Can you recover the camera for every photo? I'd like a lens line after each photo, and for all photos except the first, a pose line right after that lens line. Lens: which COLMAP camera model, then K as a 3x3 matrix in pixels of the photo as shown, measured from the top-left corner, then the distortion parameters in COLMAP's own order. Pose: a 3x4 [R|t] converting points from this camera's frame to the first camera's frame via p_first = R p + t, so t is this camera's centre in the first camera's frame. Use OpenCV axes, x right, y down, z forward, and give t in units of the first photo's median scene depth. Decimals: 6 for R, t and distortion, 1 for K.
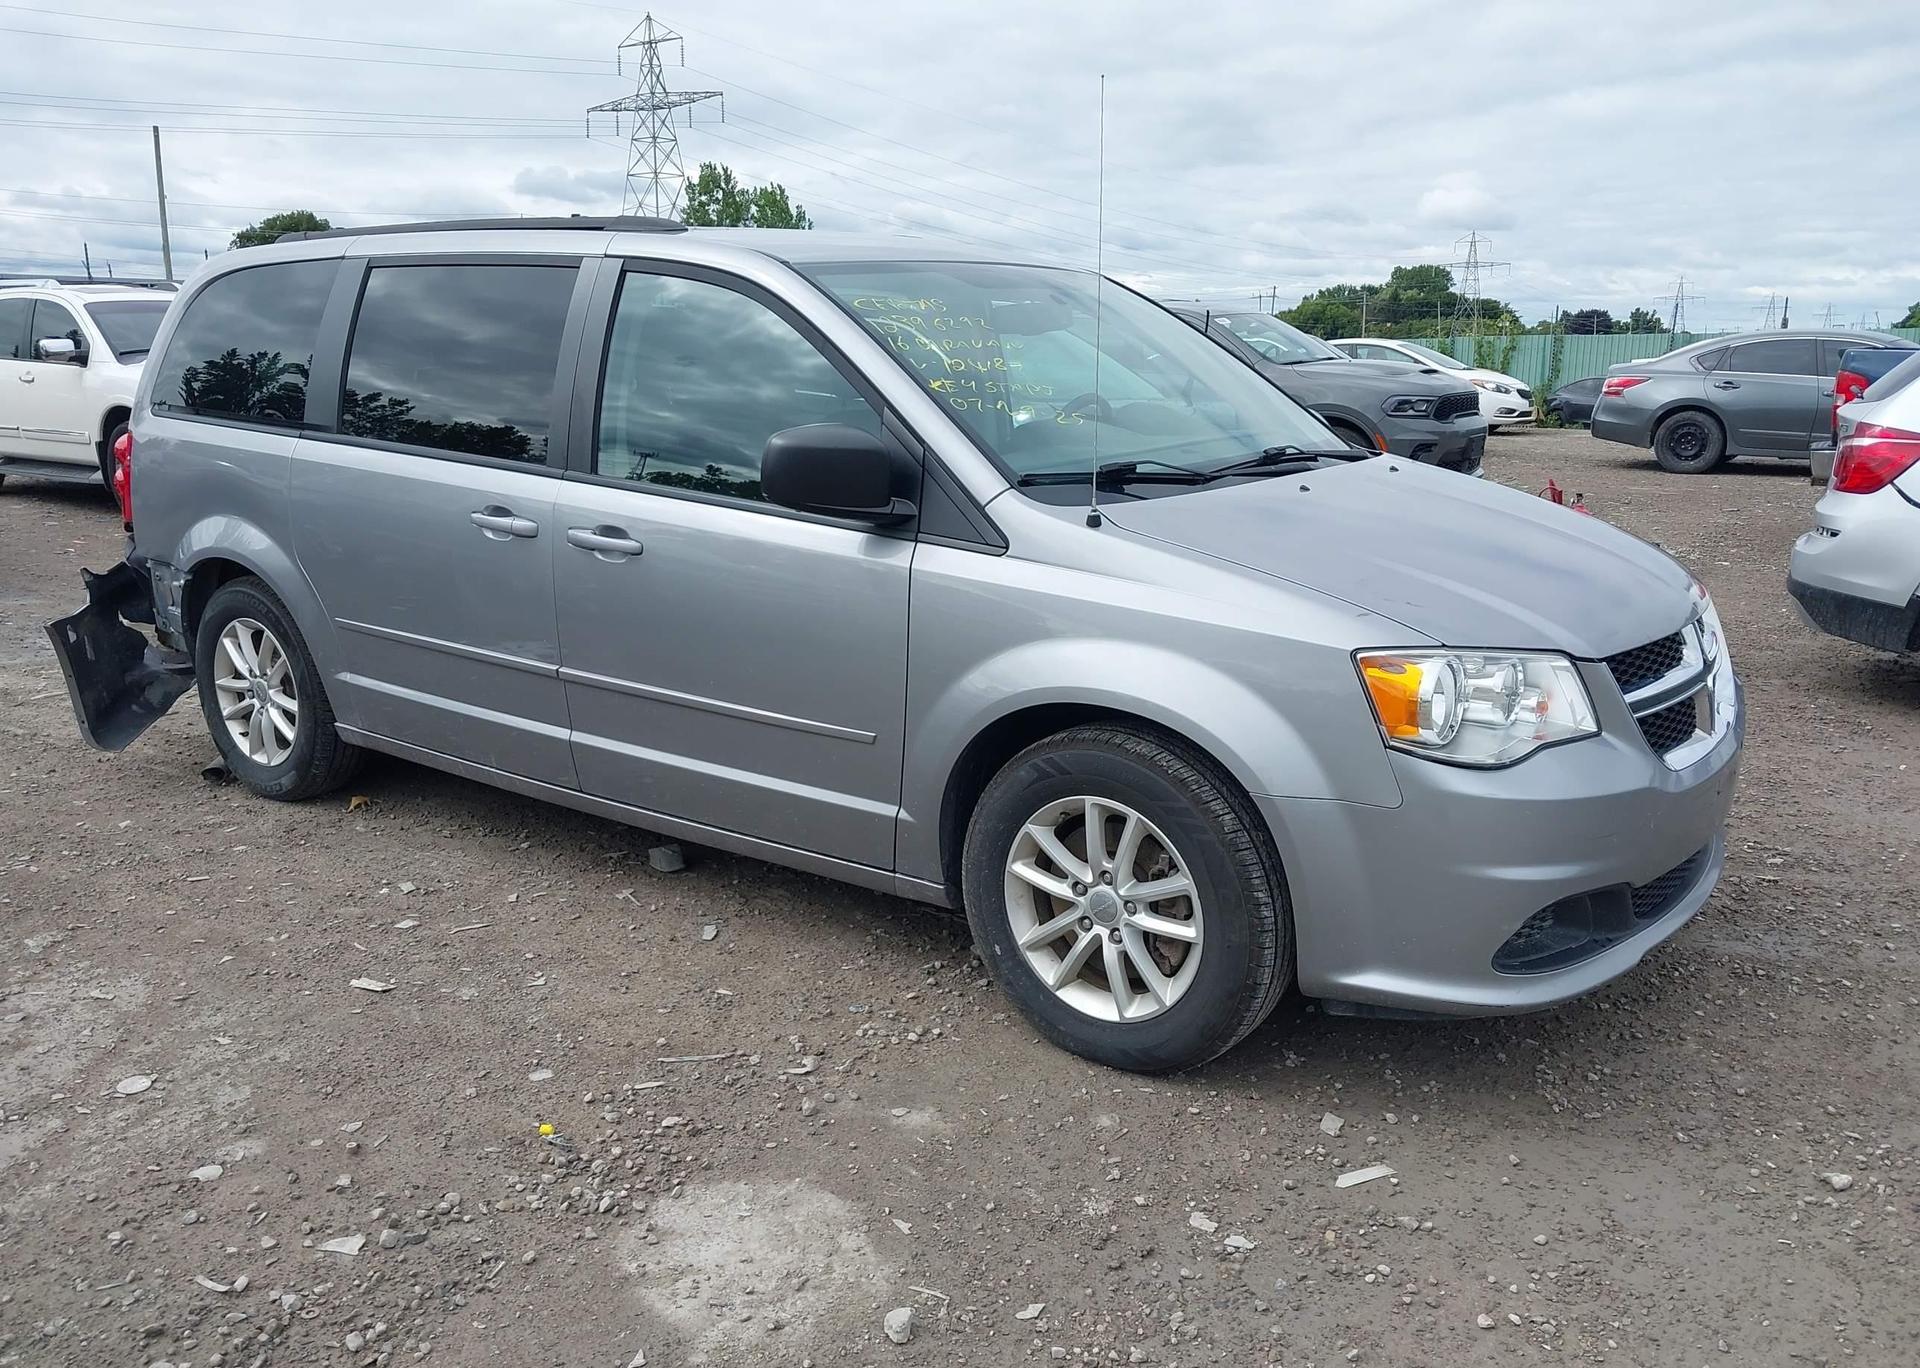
lens RADIAL K [[1544.4, 0, 982.4], [0, 1544.4, 673.3], [0, 0, 1]] dist [0.003328, -0.003627]
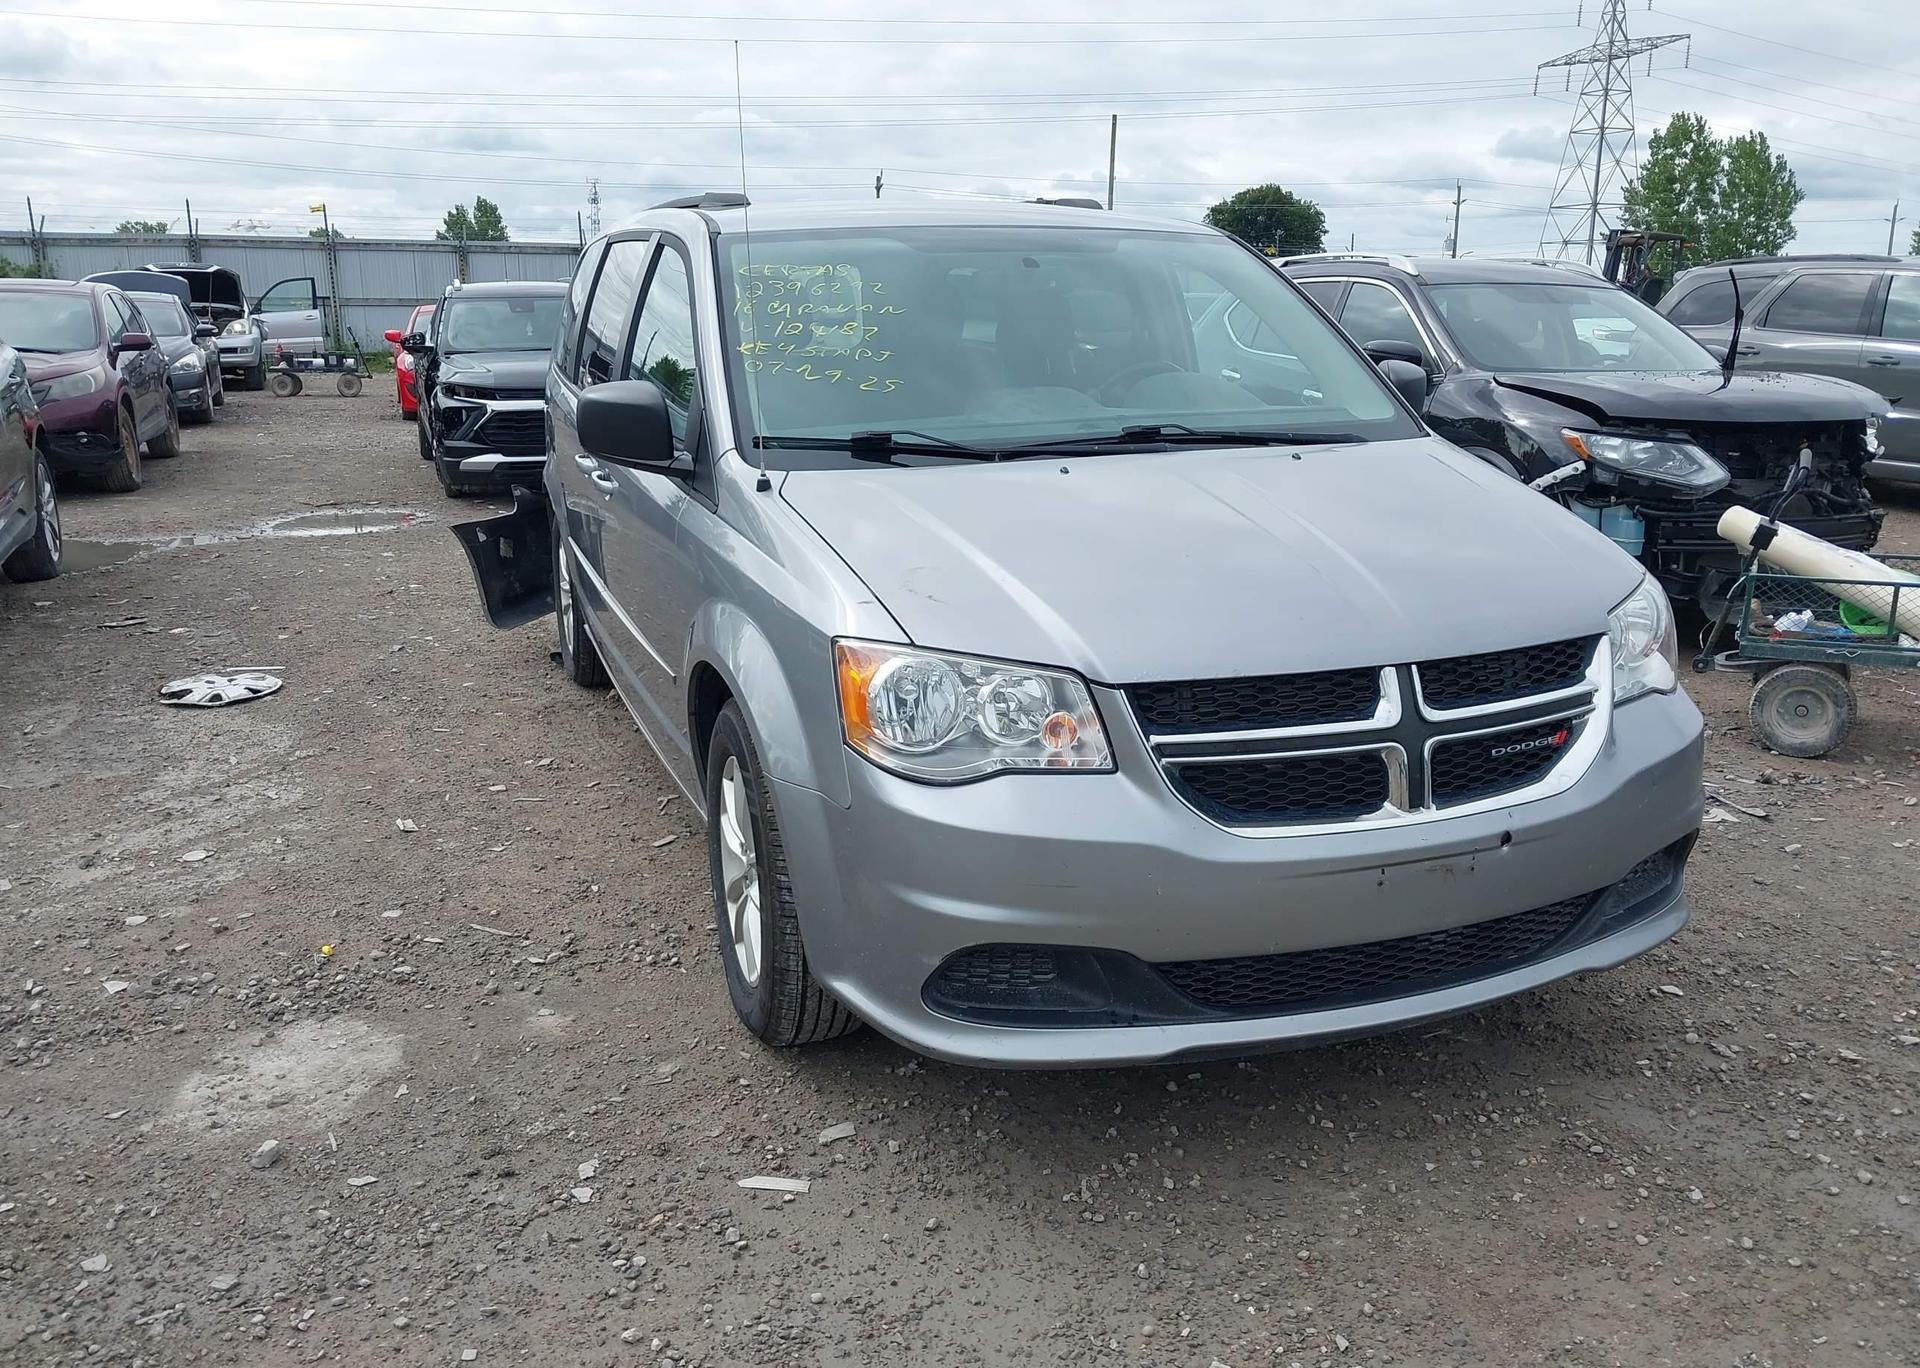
lens RADIAL K [[1544.4, 0, 974.9], [0, 1544.4, 682.7], [0, 0, 1]] dist [0.003328, -0.003627]
pose [[0.826006, 0.134284, -0.547432, 0.678890], [-0.119998, 0.990837, 0.061988, -0.045933], [0.550740, 0.014489, 0.834551, 0.218078]]
